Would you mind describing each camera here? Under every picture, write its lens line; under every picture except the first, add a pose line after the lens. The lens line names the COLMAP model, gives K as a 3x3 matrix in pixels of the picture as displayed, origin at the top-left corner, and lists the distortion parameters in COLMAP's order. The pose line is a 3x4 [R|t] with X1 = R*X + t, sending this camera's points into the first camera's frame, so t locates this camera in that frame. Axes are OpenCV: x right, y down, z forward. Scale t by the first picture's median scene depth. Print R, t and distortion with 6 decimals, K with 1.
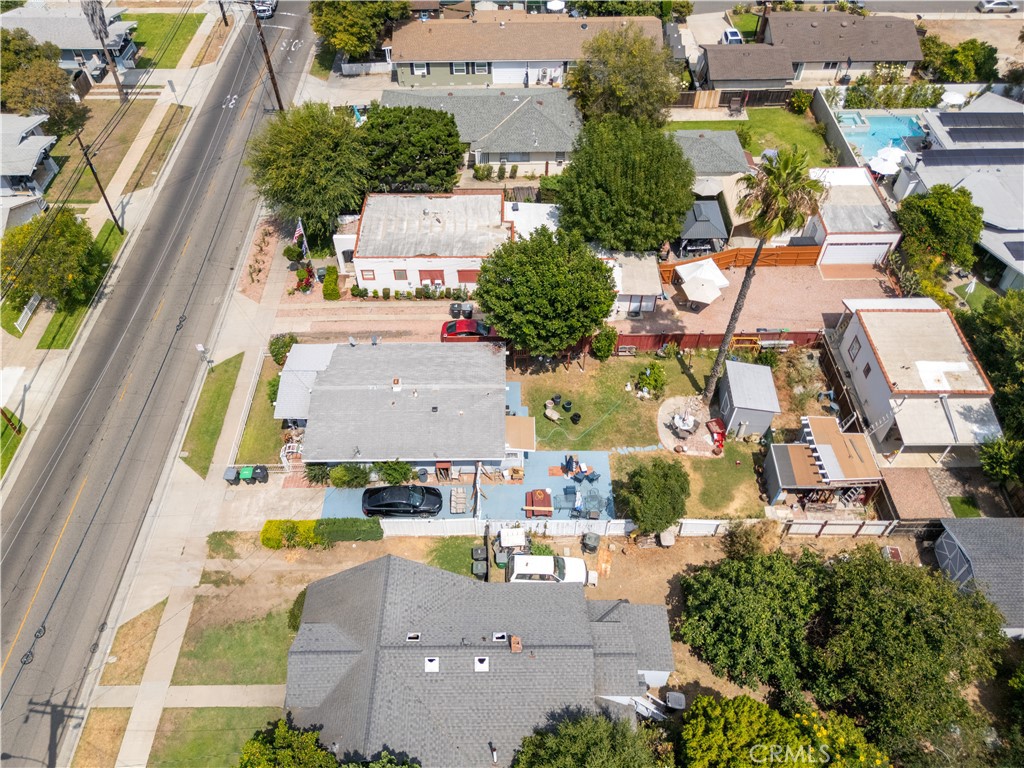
lens RADIAL K [[752.9, 0, 507.5], [0, 752.9, 386.4], [0, 0, 1]] dist [0.073972, -0.071268]
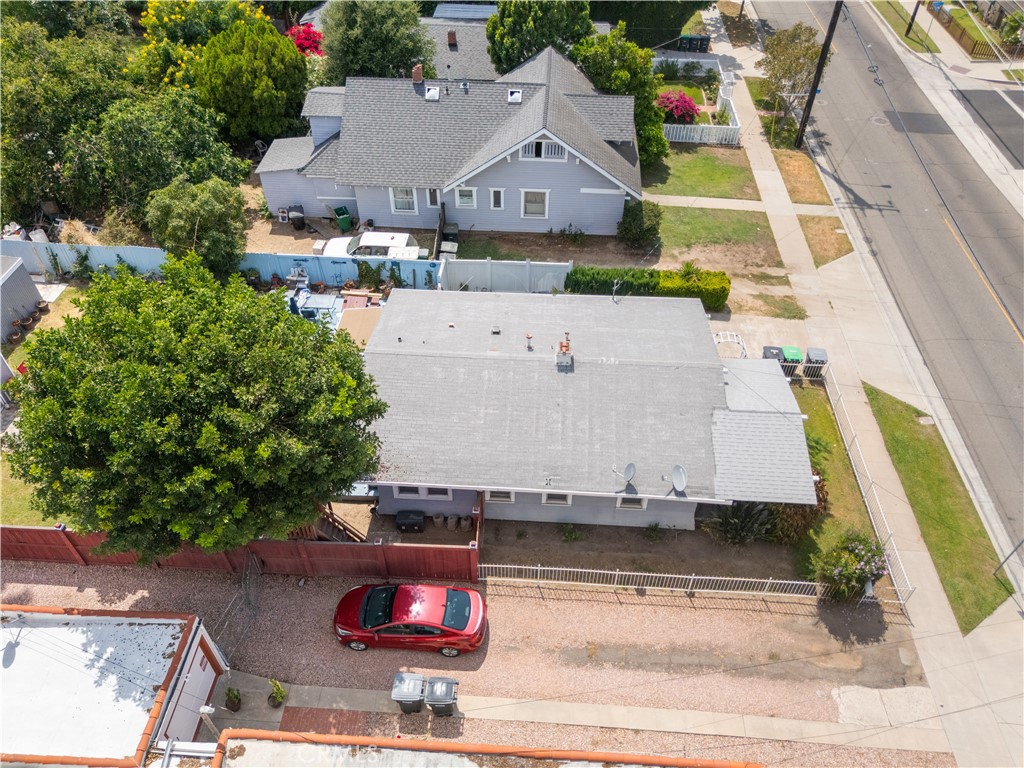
lens RADIAL K [[752.9, 0, 507.5], [0, 752.9, 386.4], [0, 0, 1]] dist [0.073972, -0.071268]
pose [[-0.998012, -0.040377, 0.048399, -0.113317], [0.050889, -0.063098, 0.996709, -0.466954], [-0.037190, 0.997190, 0.065027, 0.848962]]
